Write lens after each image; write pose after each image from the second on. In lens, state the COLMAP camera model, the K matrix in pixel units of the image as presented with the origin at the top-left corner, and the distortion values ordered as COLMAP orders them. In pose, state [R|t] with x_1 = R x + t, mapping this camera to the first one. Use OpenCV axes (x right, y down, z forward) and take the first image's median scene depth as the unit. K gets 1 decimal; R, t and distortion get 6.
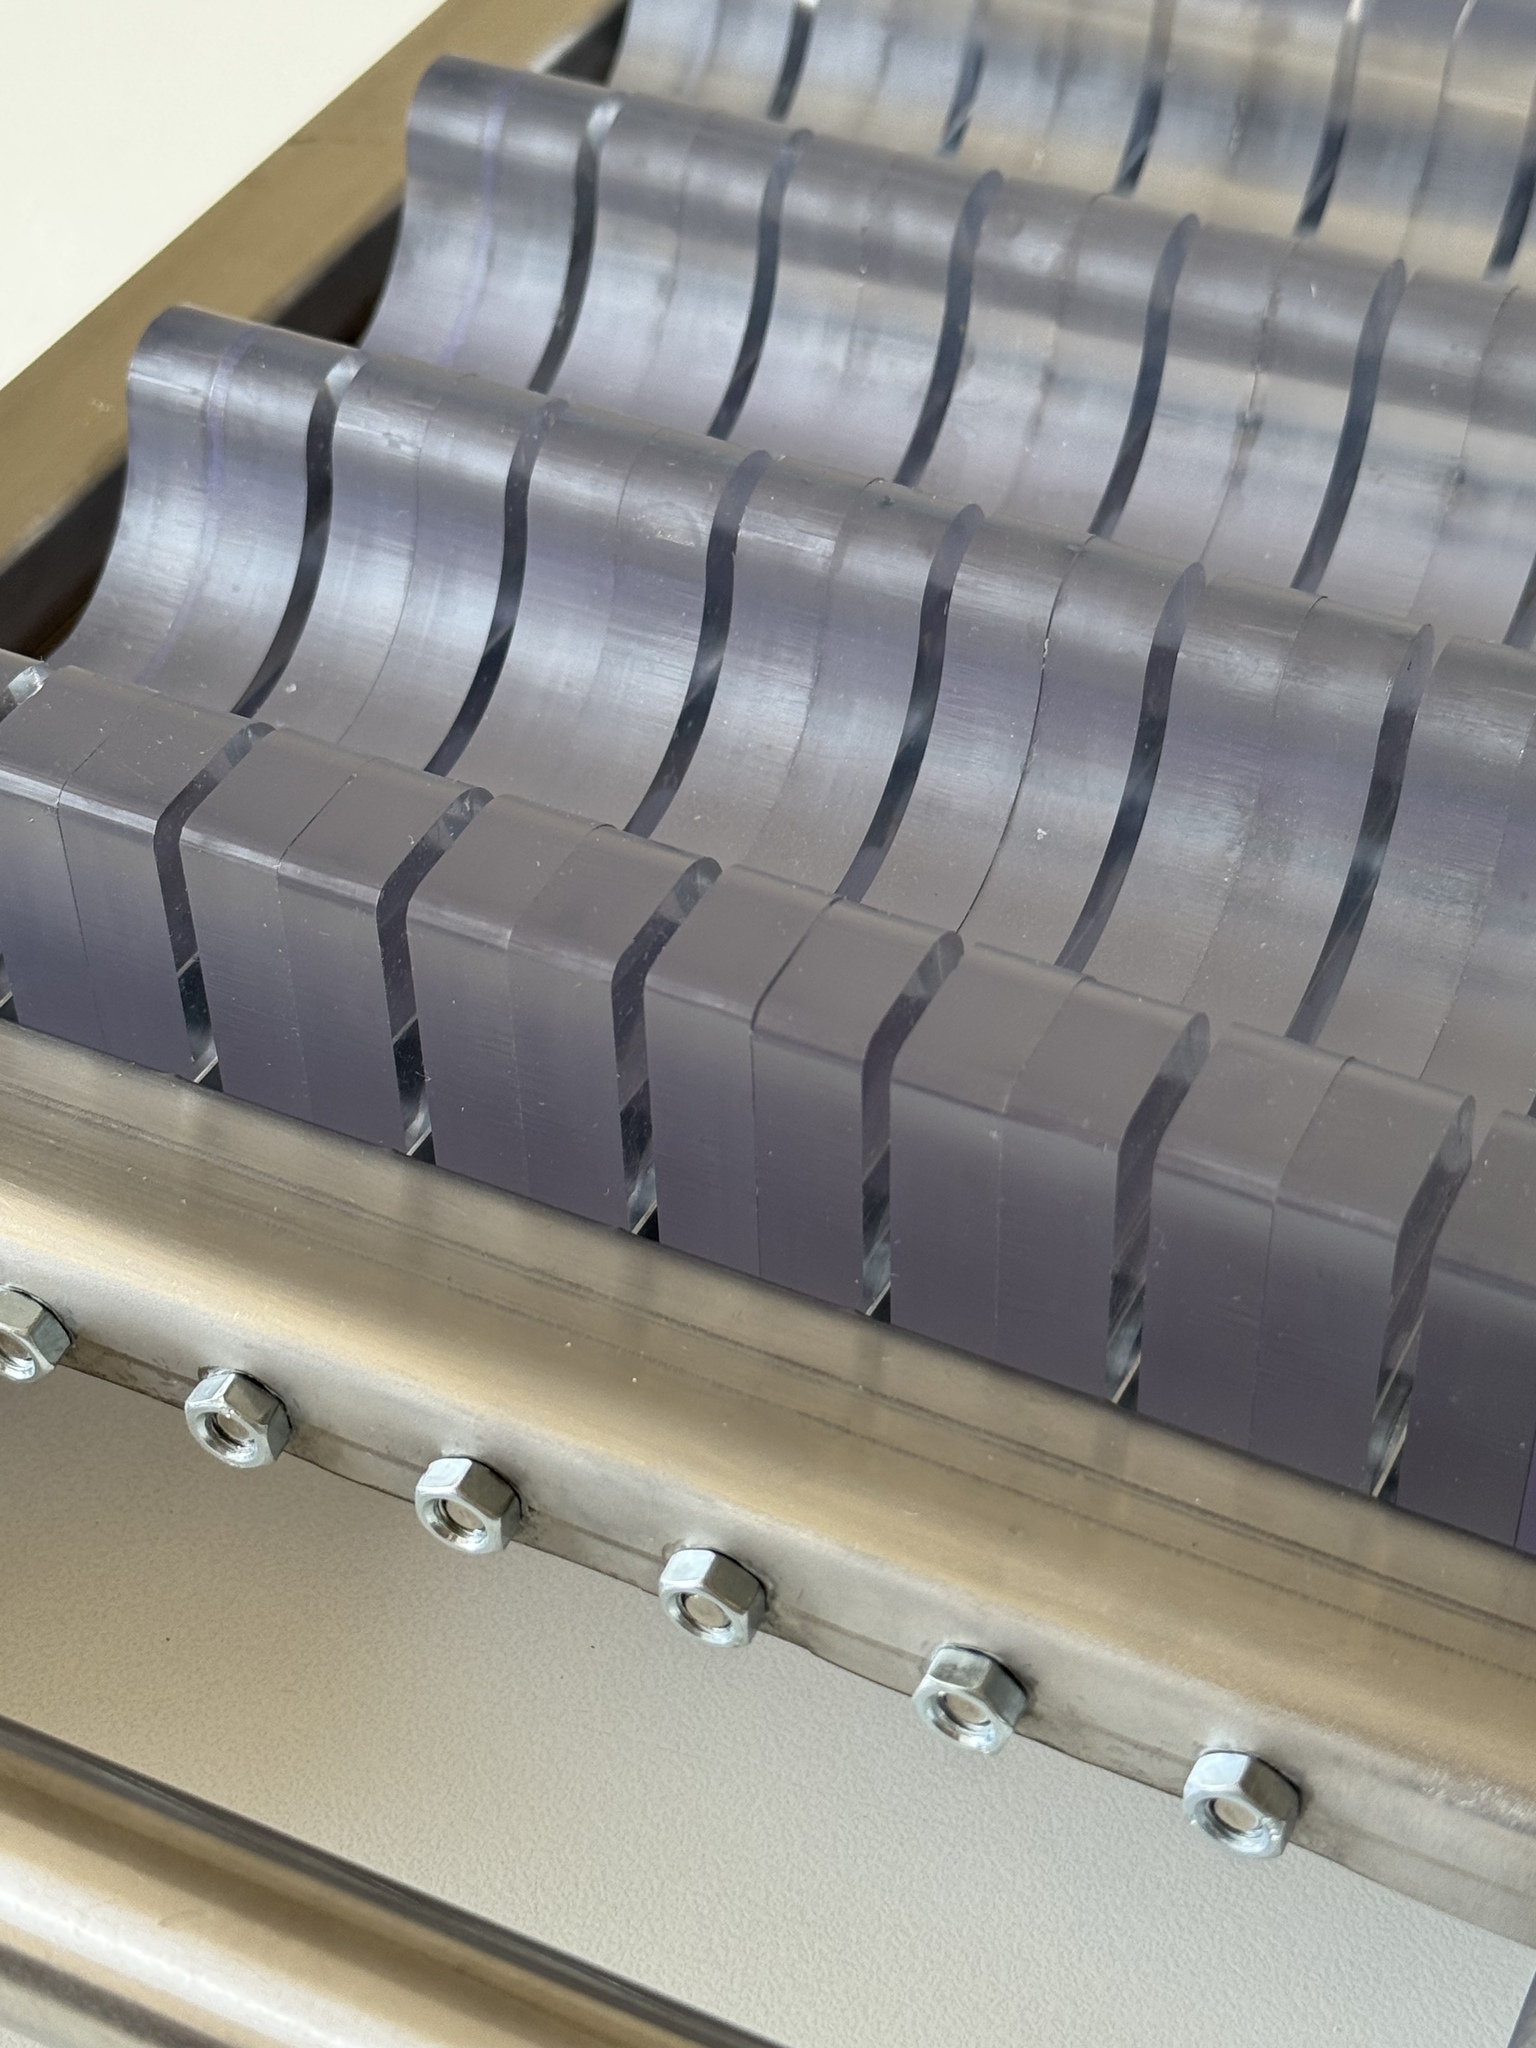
lens RADIAL K [[3579.6, 0, 768.0], [0, 3579.6, 1024.0], [0, 0, 1]] dist [0.104848, 0.168102]
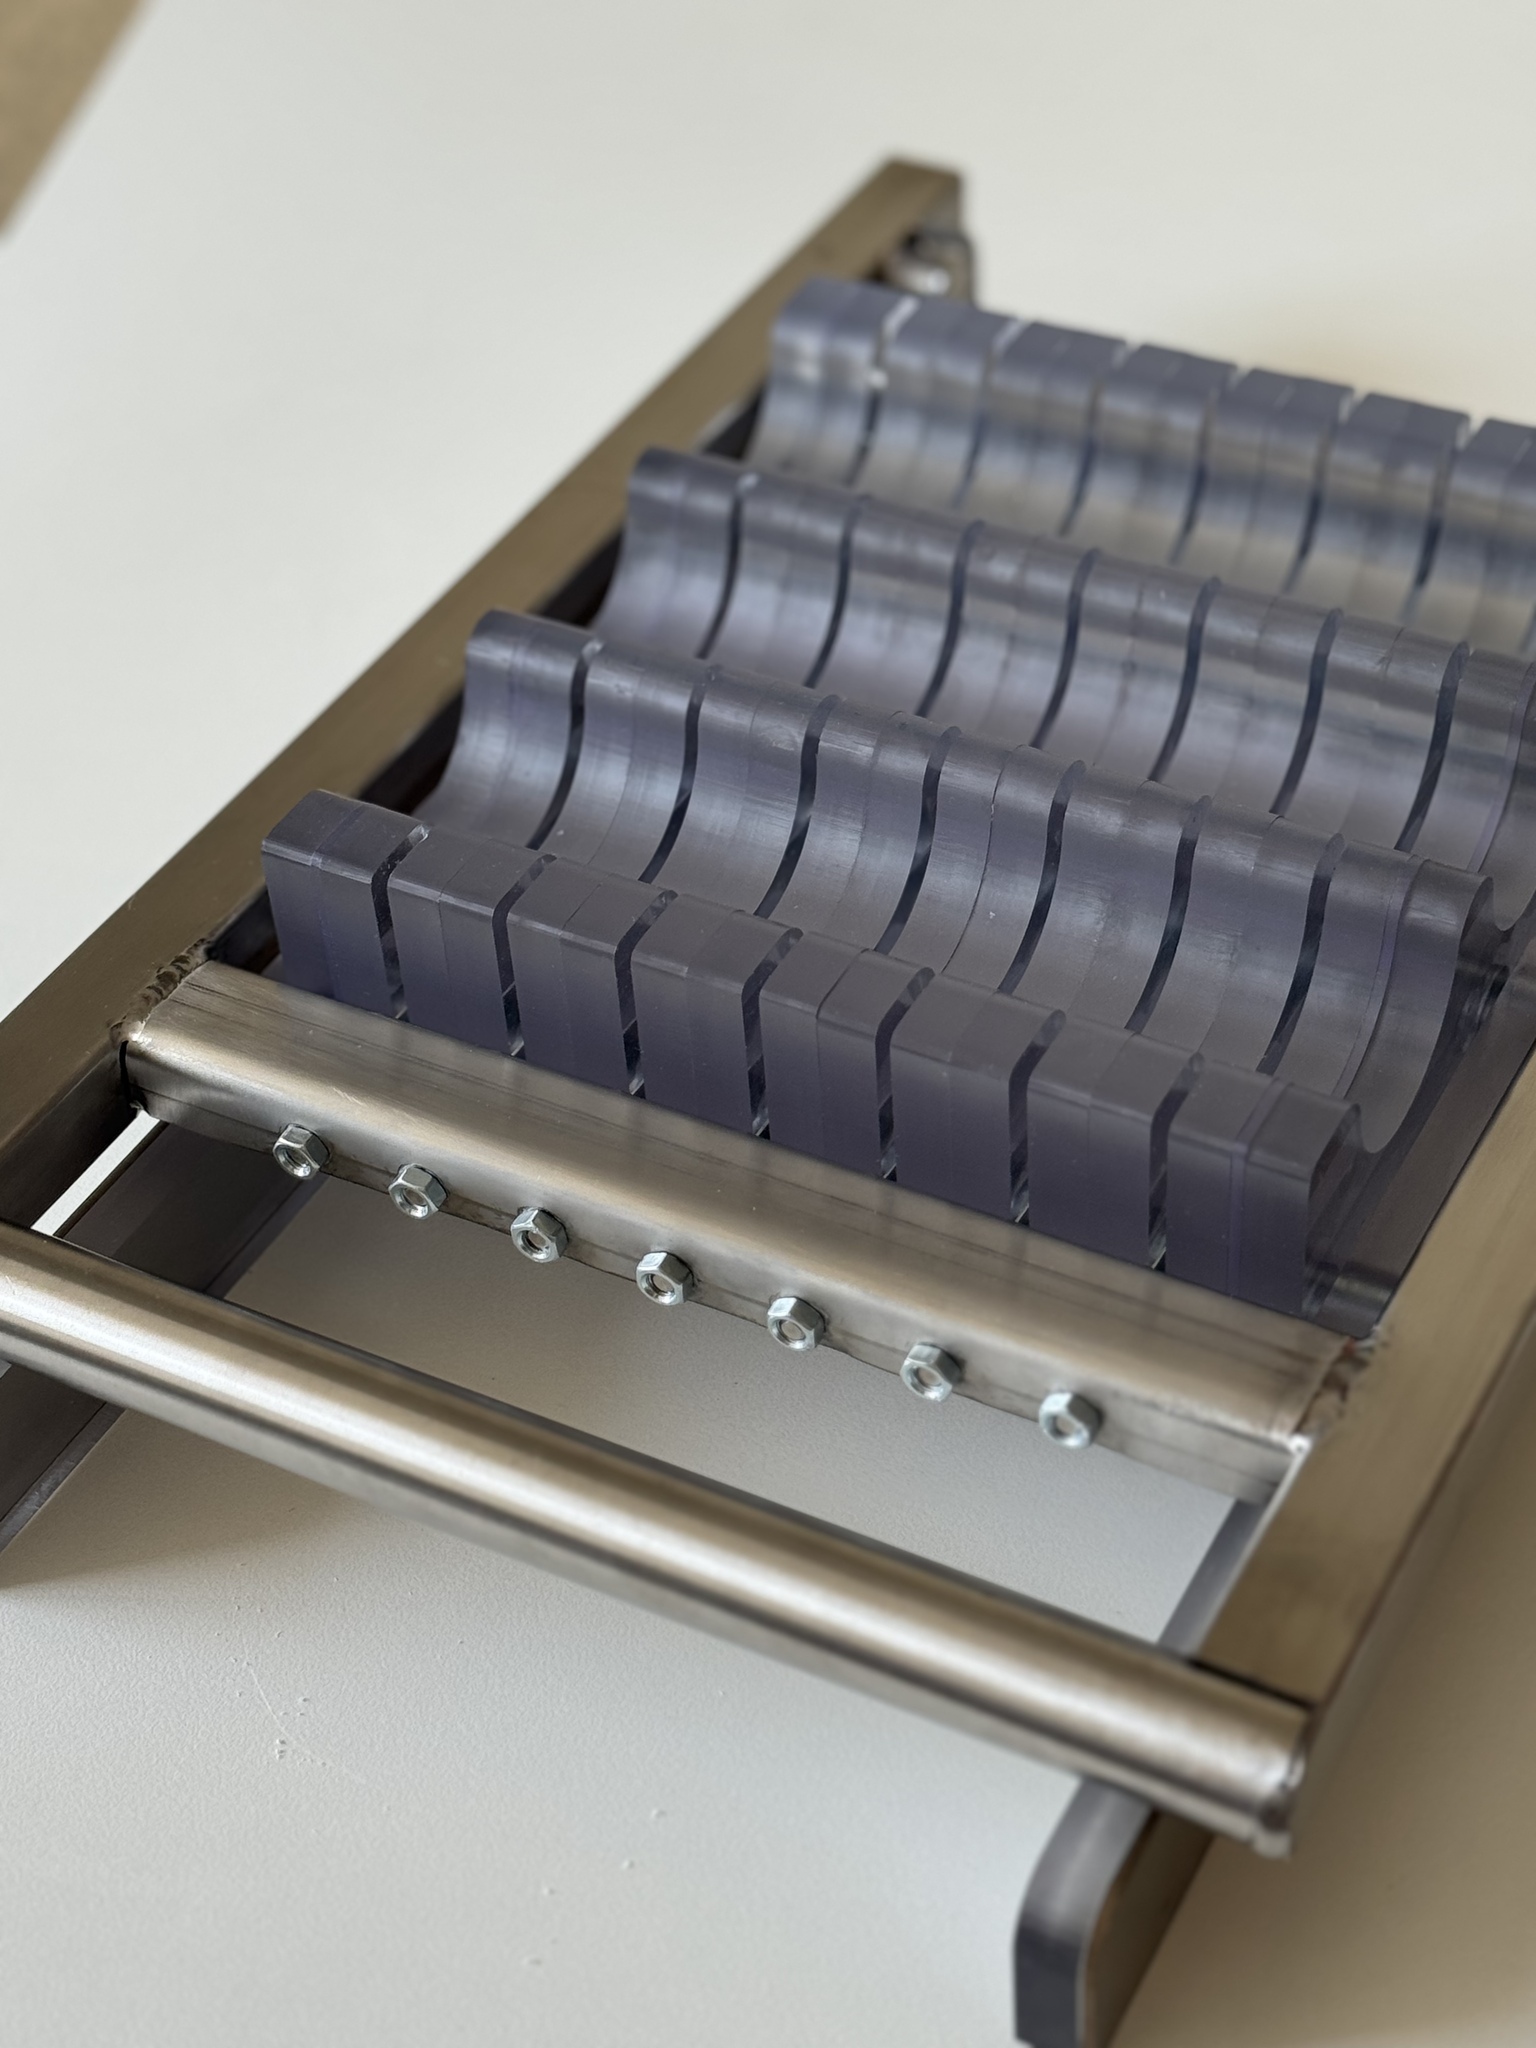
lens RADIAL K [[3579.6, 0, 768.0], [0, 3579.6, 1024.0], [0, 0, 1]] dist [0.104848, 0.168102]
pose [[0.998606, -0.002675, -0.052720, 0.059778], [0.001217, 0.999617, -0.027658, 0.048349], [0.052774, 0.027555, 0.998226, -0.749721]]
